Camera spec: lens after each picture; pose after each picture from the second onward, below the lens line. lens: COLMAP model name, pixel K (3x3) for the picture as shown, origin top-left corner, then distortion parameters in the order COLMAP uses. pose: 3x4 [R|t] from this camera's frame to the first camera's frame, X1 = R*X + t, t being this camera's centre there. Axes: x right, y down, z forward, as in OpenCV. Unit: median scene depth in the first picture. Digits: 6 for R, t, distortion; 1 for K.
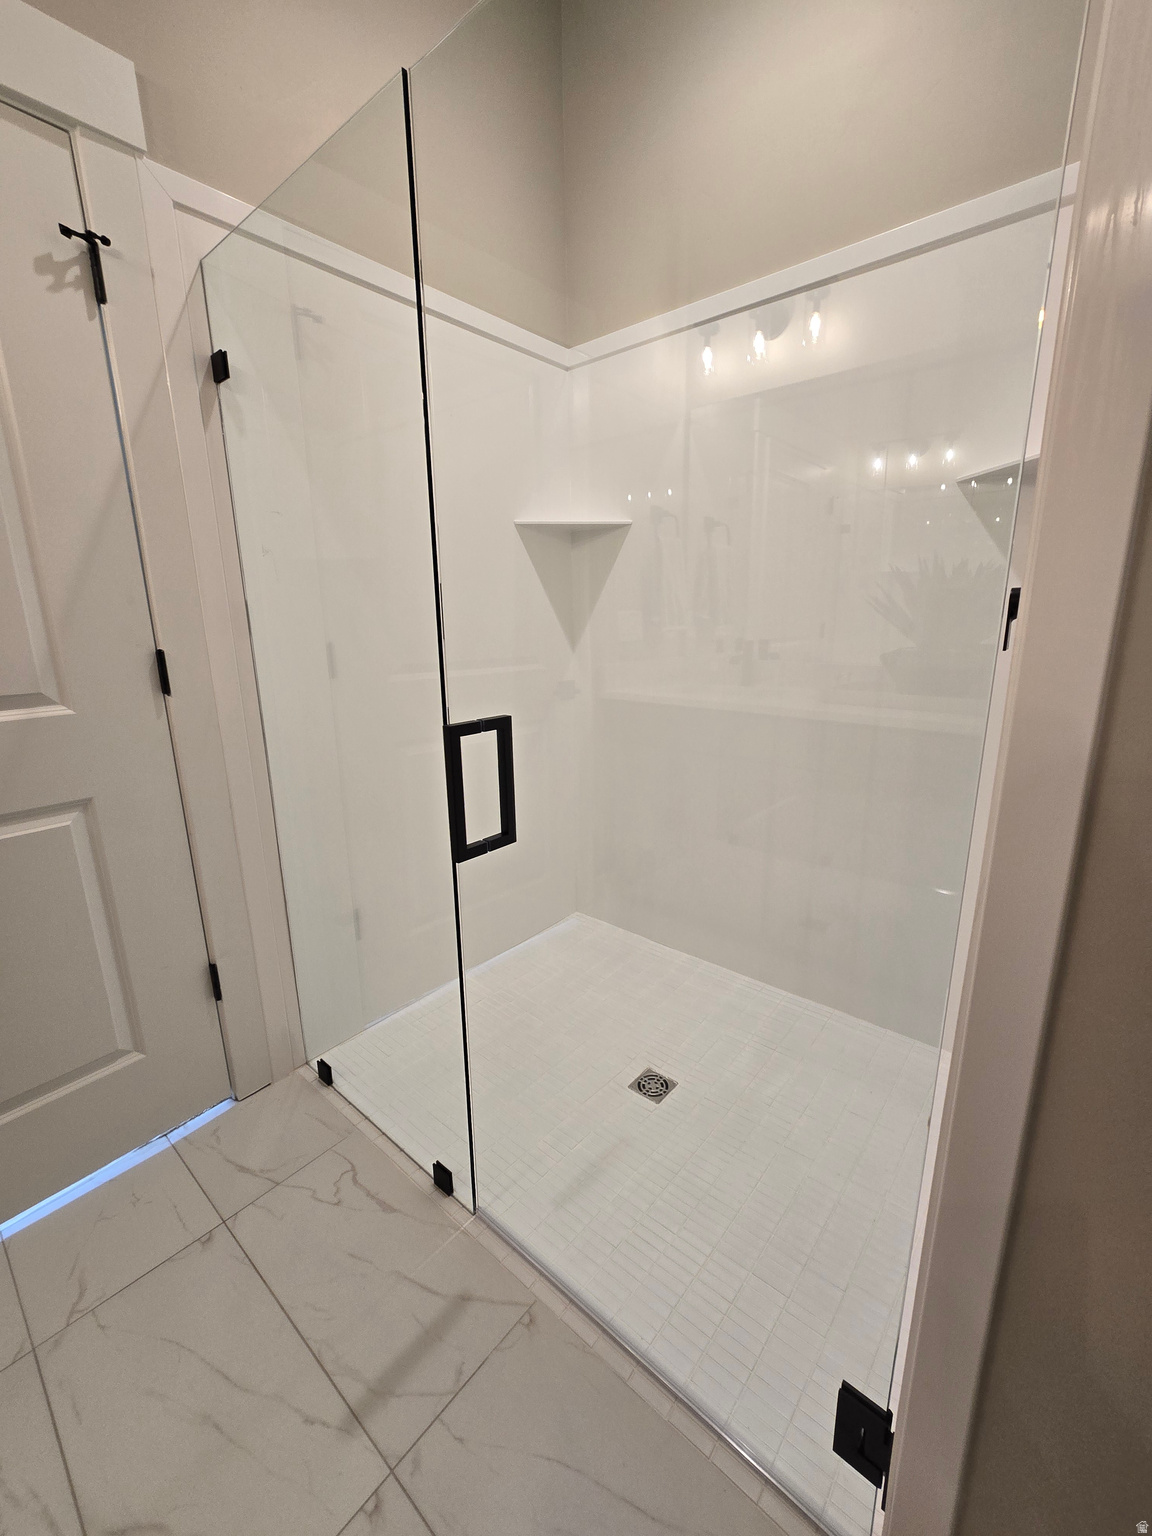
lens RADIAL K [[629.0, 0, 578.8], [0, 629.0, 762.4], [0, 0, 1]] dist [0.000394, -0.000385]
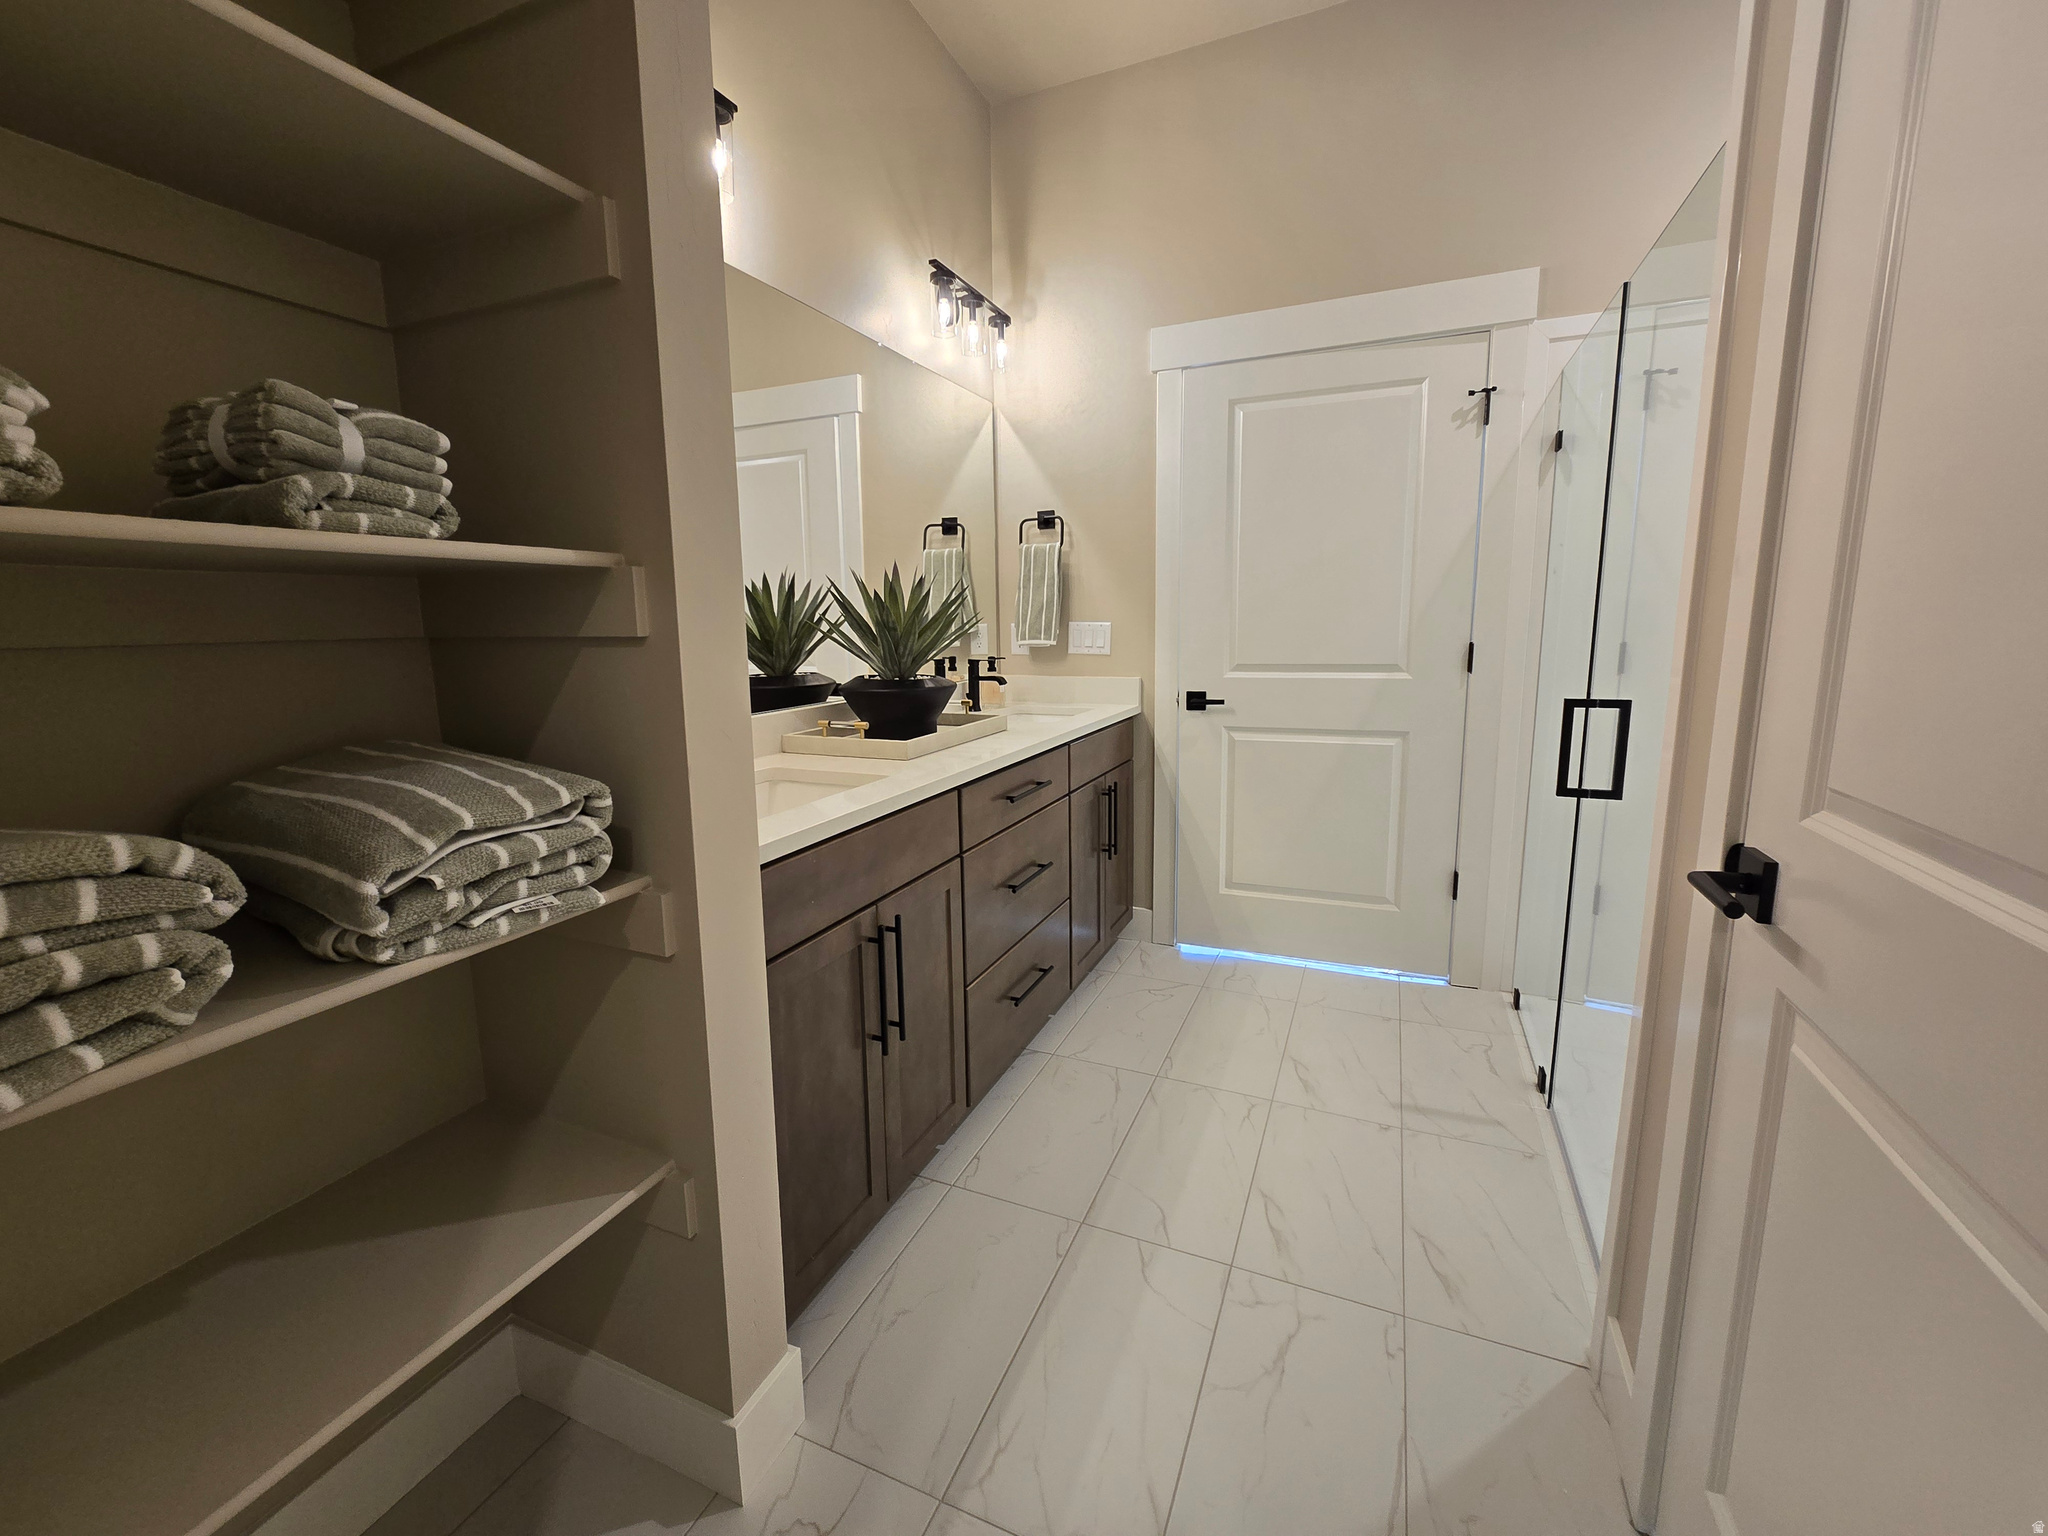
lens RADIAL K [[838.7, 0, 1024.9], [0, 838.7, 763.5], [0, 0, 1]] dist [0.000394, -0.000385]
pose [[0.290773, 0.170984, -0.941390, 1.097380], [-0.206779, 0.971880, 0.112653, 0.109449], [0.934181, 0.161903, 0.317952, -0.657206]]
